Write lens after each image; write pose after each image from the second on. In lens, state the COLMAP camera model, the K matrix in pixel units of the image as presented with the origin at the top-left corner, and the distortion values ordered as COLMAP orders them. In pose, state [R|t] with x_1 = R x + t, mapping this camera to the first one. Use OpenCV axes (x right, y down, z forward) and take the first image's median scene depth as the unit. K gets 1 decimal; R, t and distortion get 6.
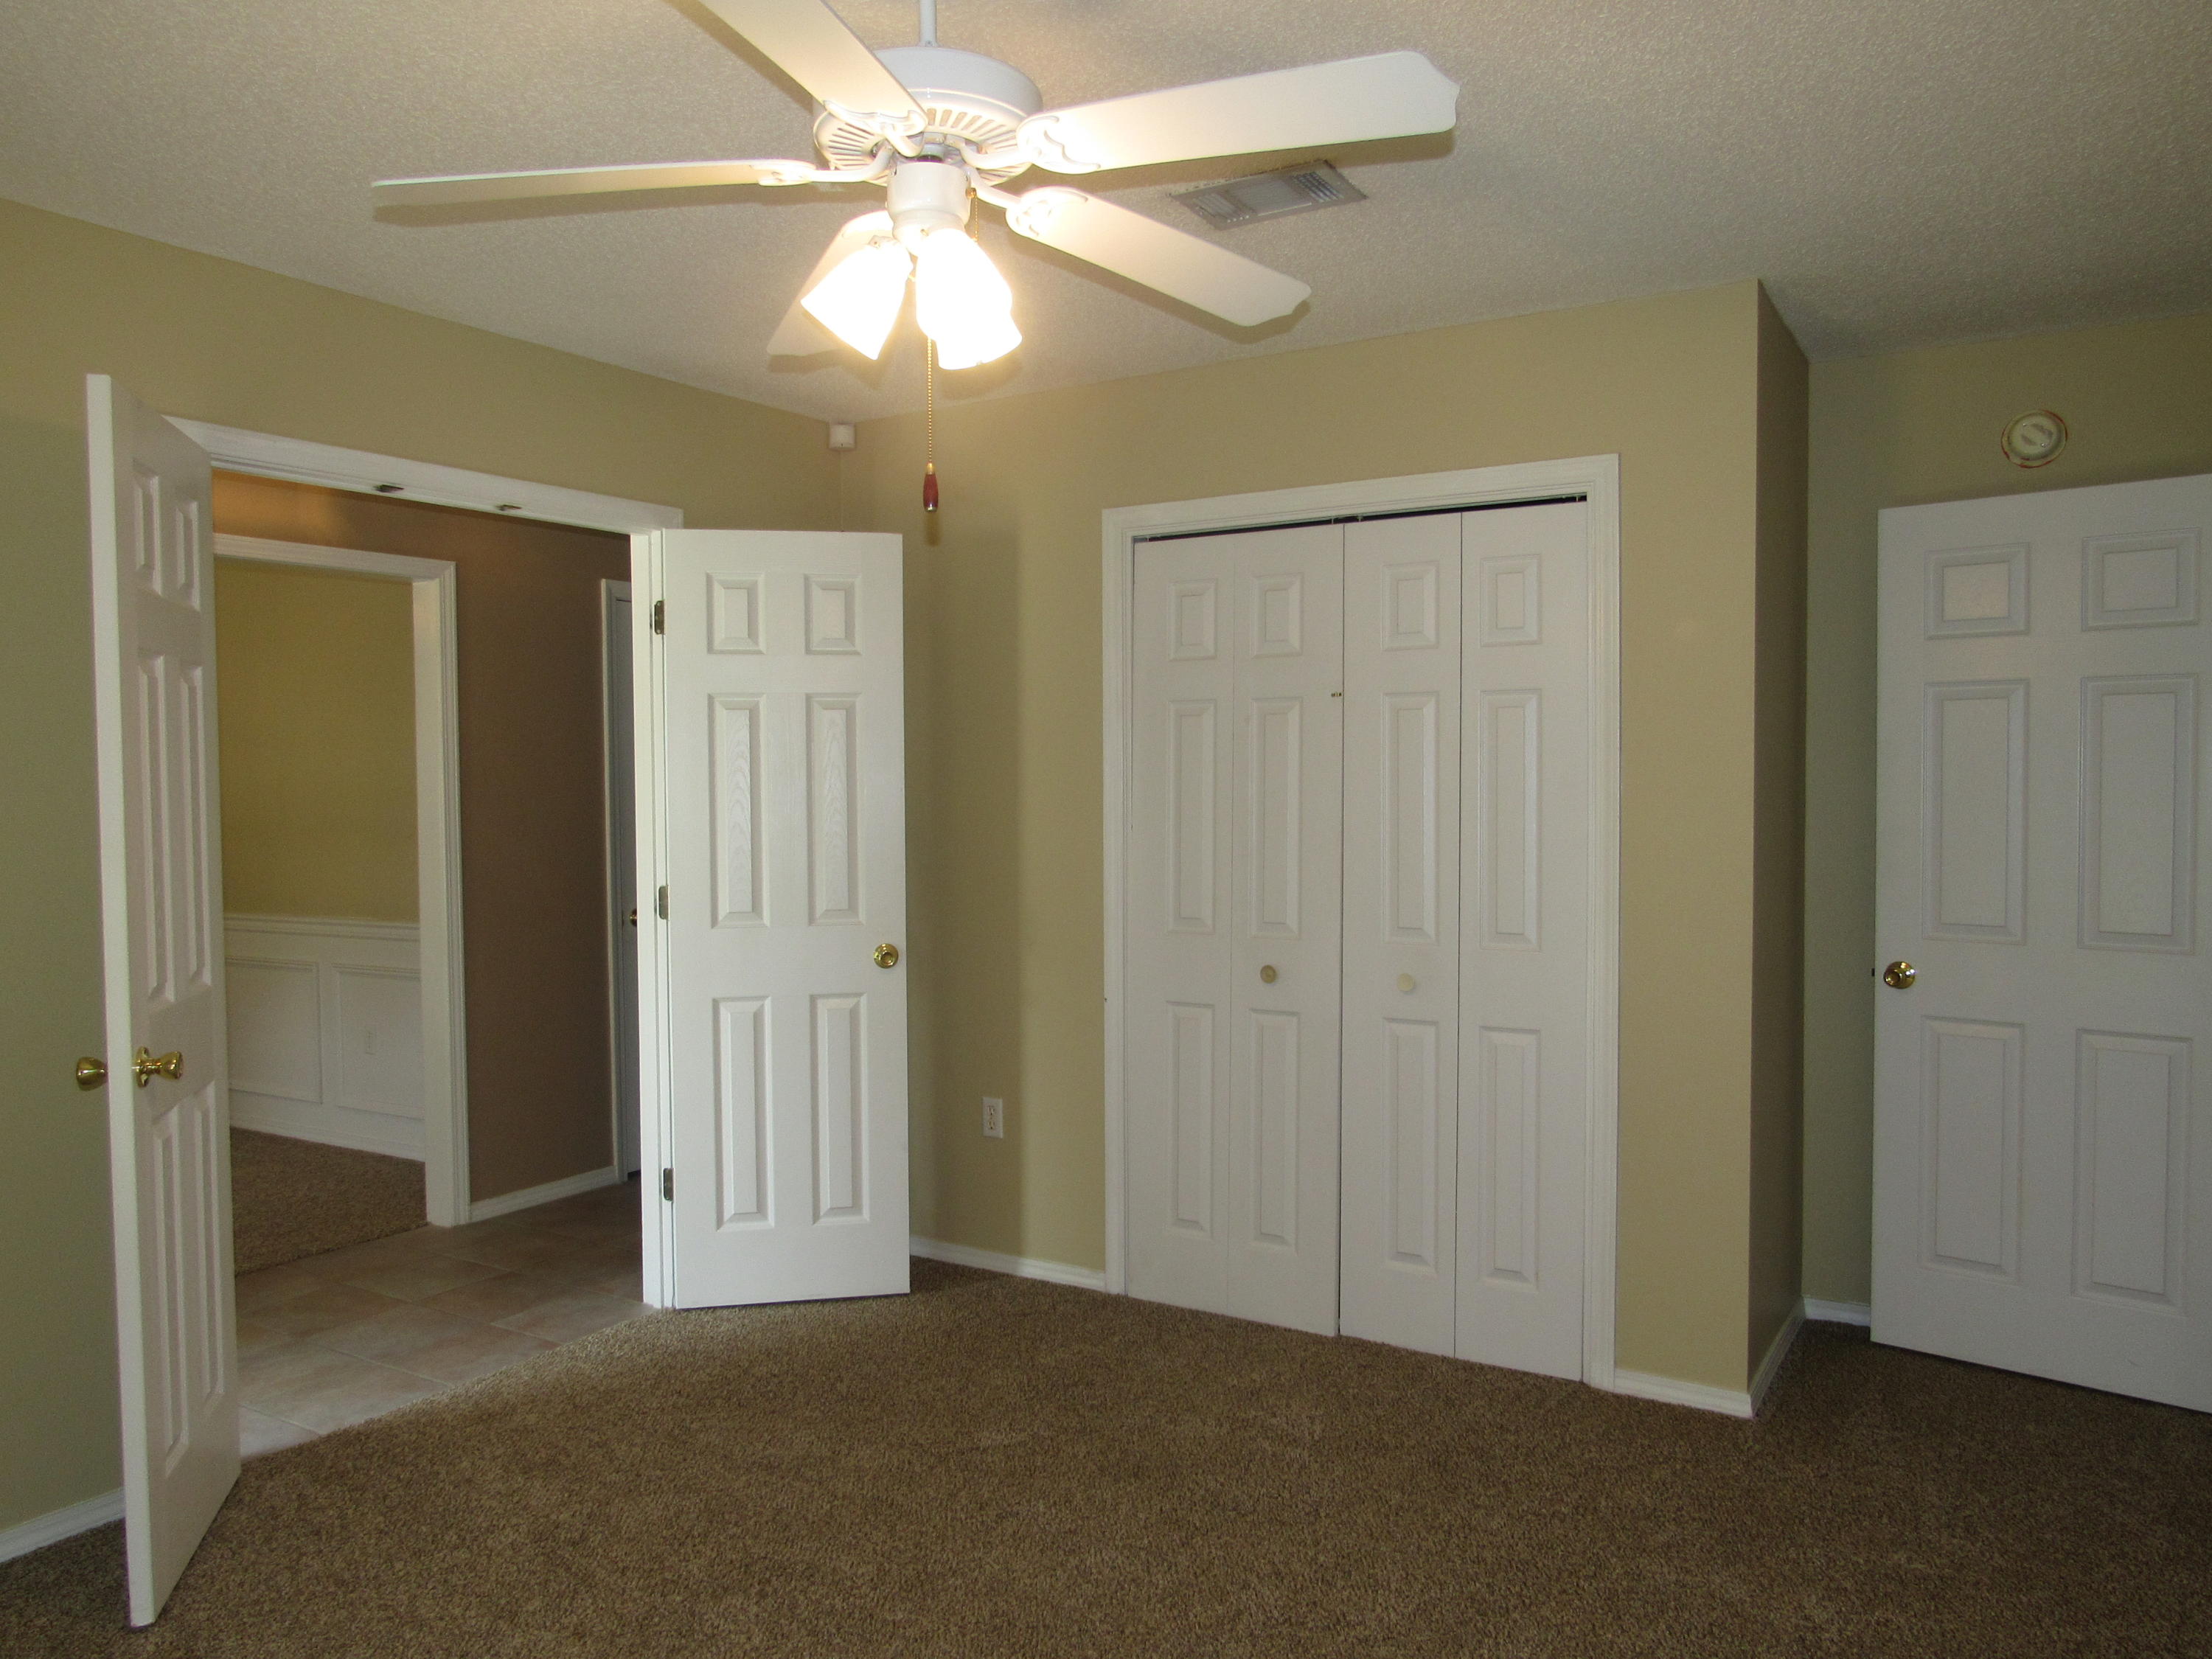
lens RADIAL K [[1551.3, 0, 1110.0], [0, 1551.3, 860.4], [0, 0, 1]] dist [0.006392, 0.000737]
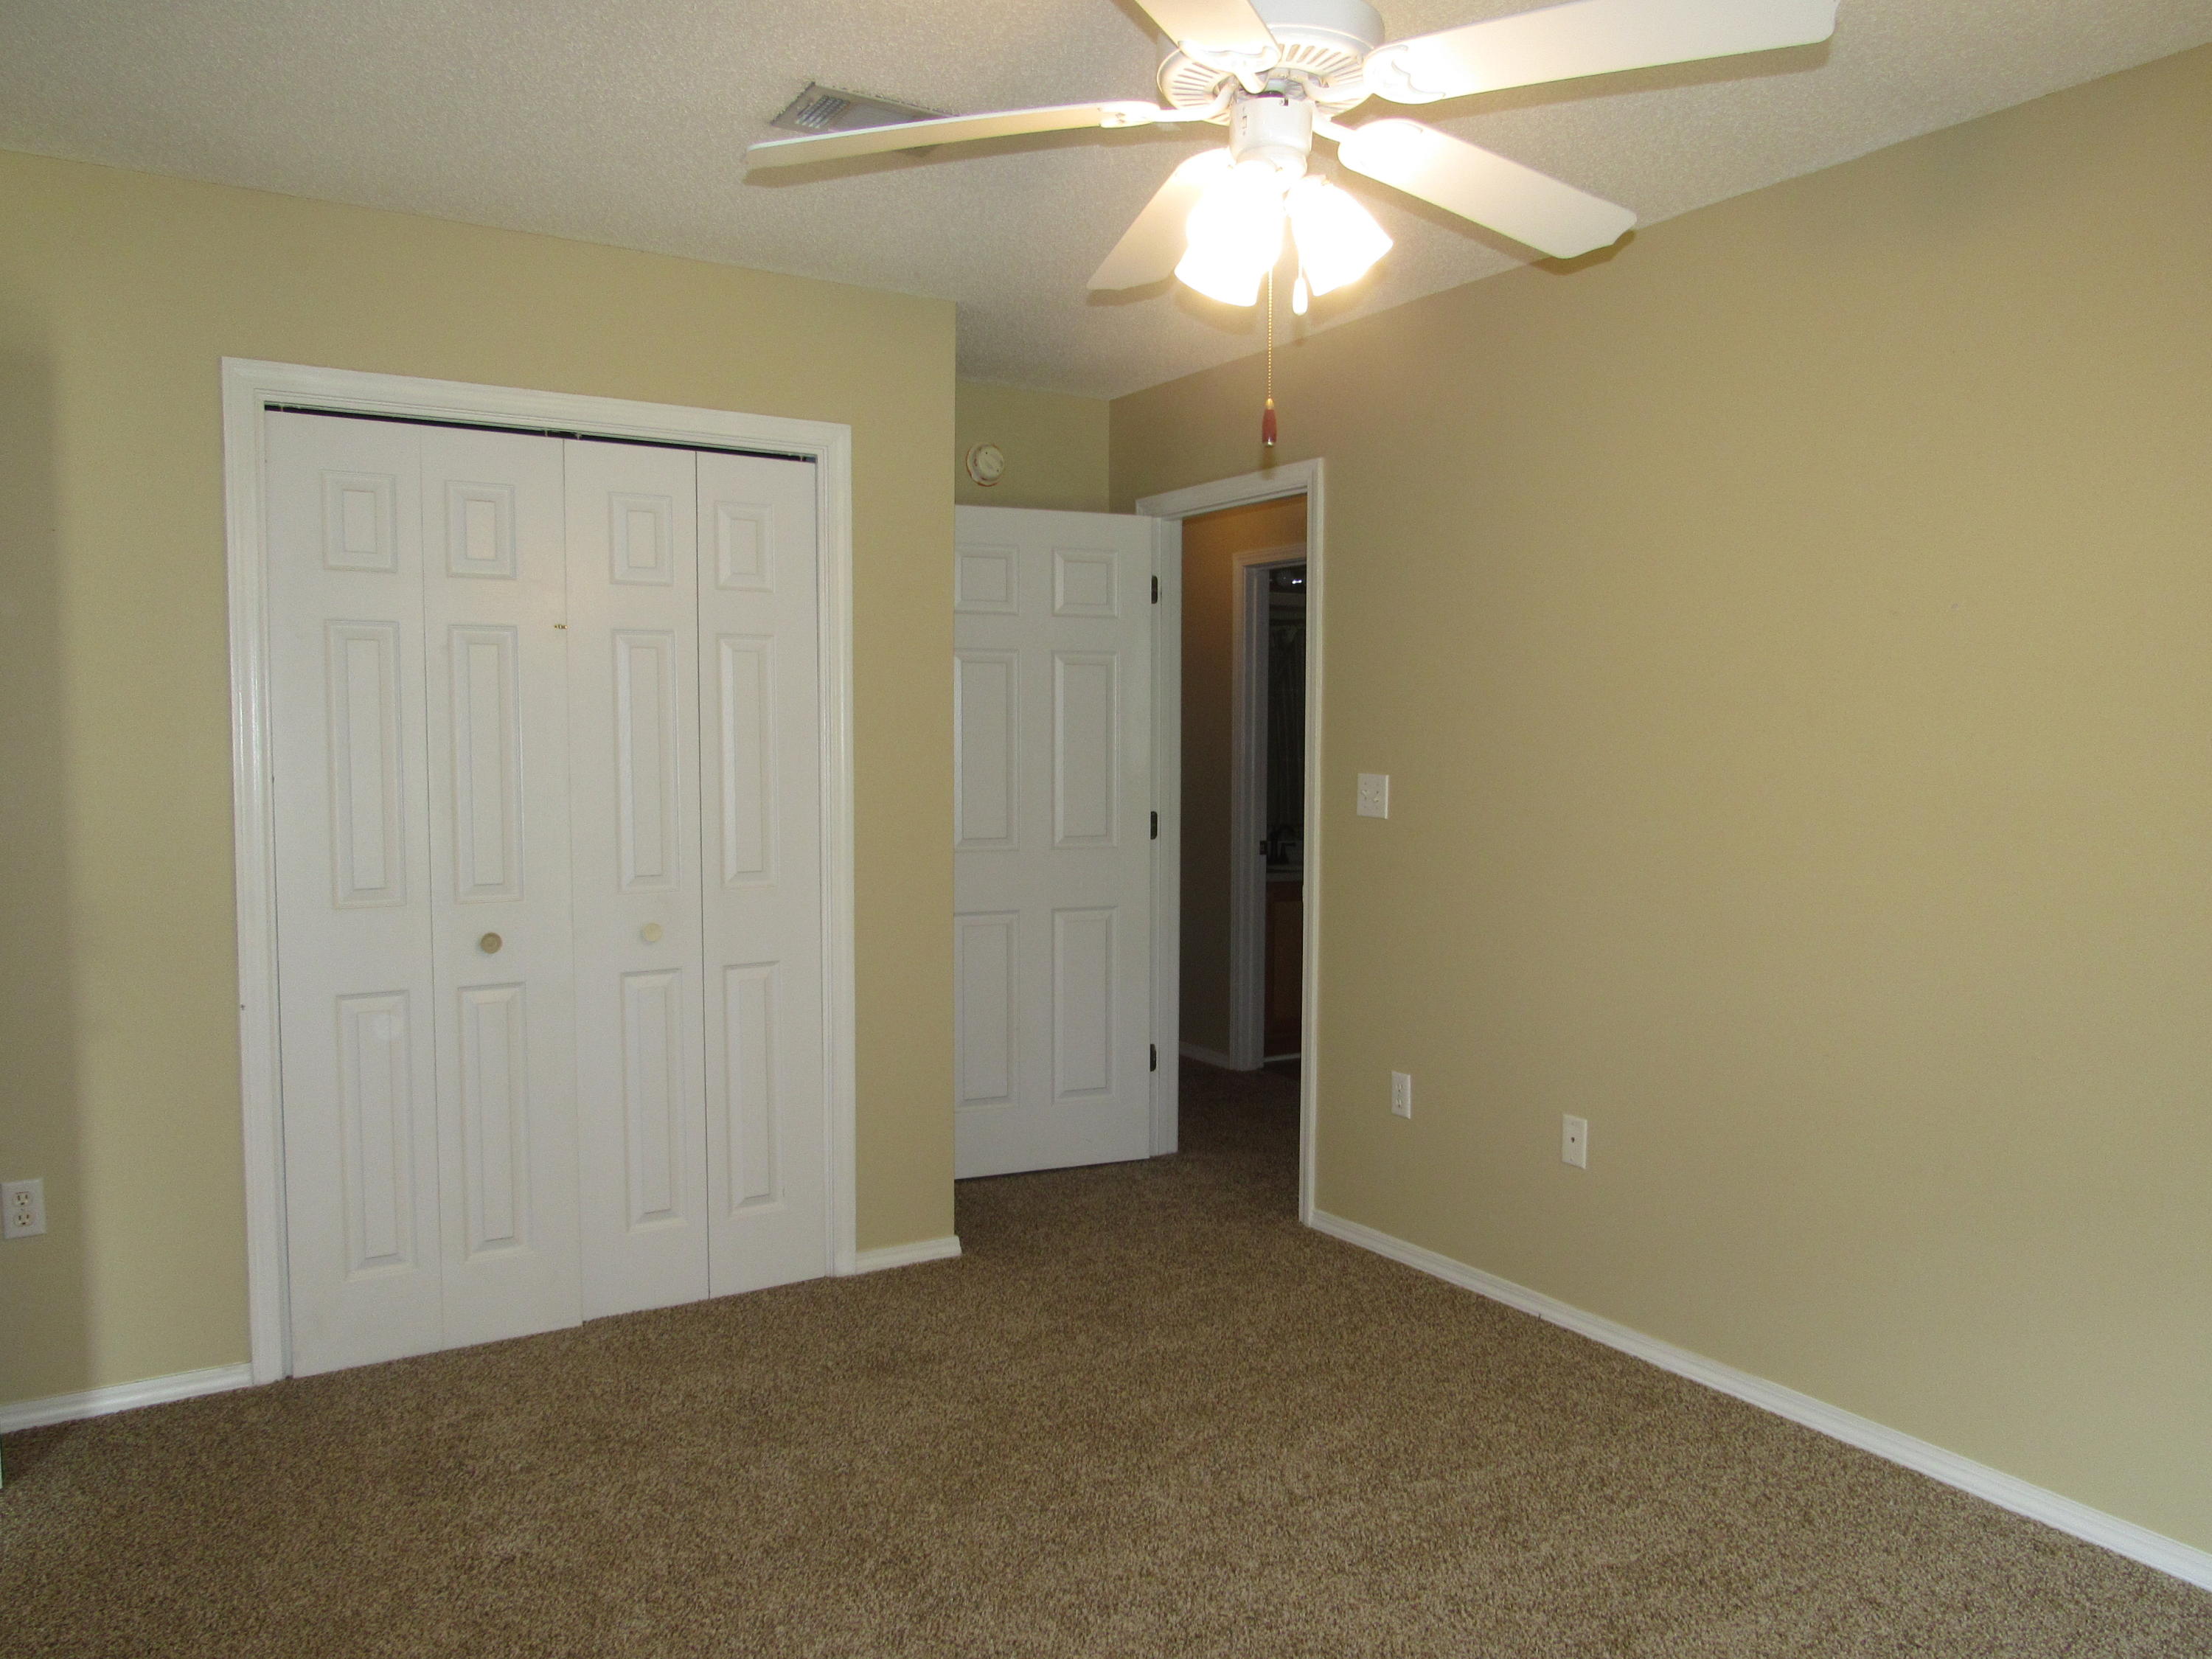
lens RADIAL K [[1601.5, 0, 1106.0], [0, 1601.5, 829.5], [0, 0, 1]] dist [-0.008043, -0.009396]
pose [[0.455369, -0.051743, 0.888798, -0.548050], [0.034513, 0.998585, 0.040452, -0.014834], [-0.889633, 0.012255, 0.456511, 0.290113]]
